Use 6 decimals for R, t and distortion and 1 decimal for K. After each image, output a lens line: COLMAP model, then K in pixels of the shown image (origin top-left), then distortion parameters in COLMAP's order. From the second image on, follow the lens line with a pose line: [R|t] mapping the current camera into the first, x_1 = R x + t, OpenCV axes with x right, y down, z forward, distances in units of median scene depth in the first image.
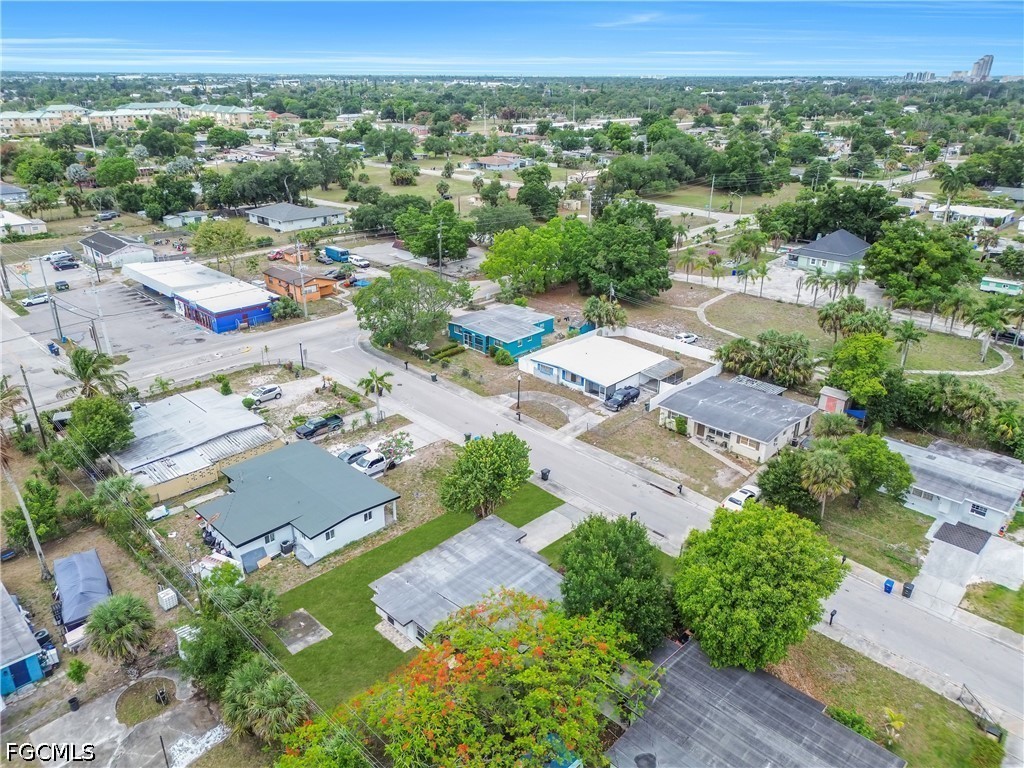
lens RADIAL K [[713.7, 0, 512.0], [0, 713.7, 384.0], [0, 0, 1]] dist [0.066702, -0.070880]
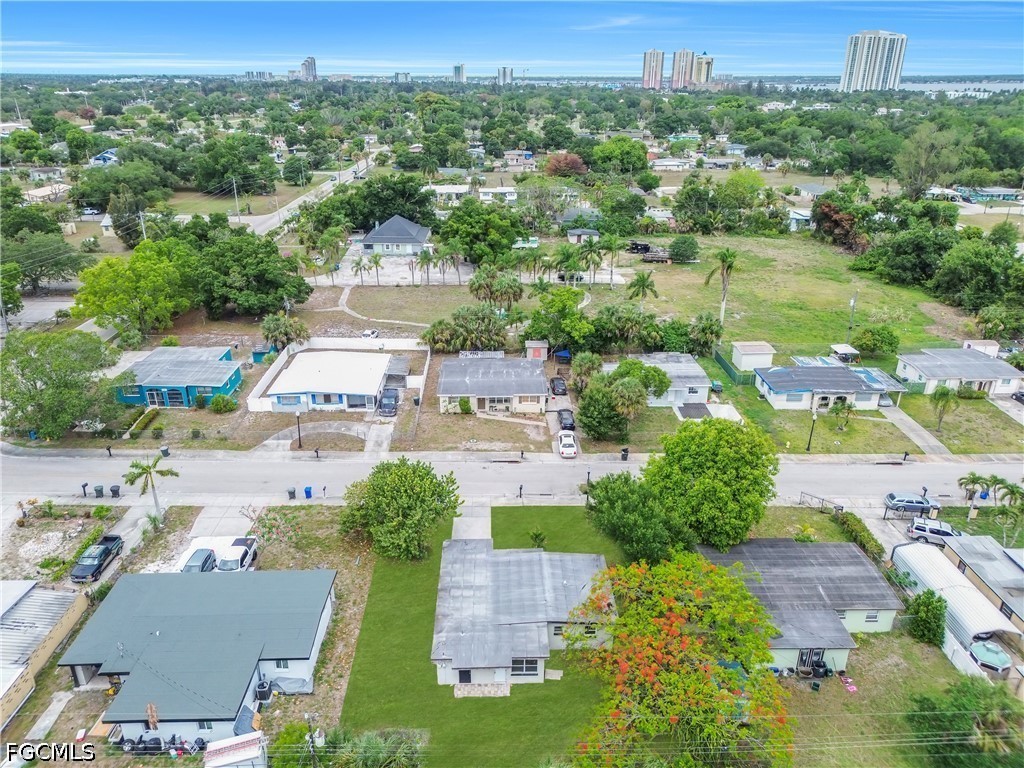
lens RADIAL K [[713.7, 0, 512.0], [0, 713.7, 384.0], [0, 0, 1]] dist [0.066702, -0.070880]
pose [[0.699745, -0.282724, 0.656067, -0.347238], [0.281681, 0.953146, 0.110312, -0.060966], [-0.656515, 0.107612, 0.746597, 0.139406]]
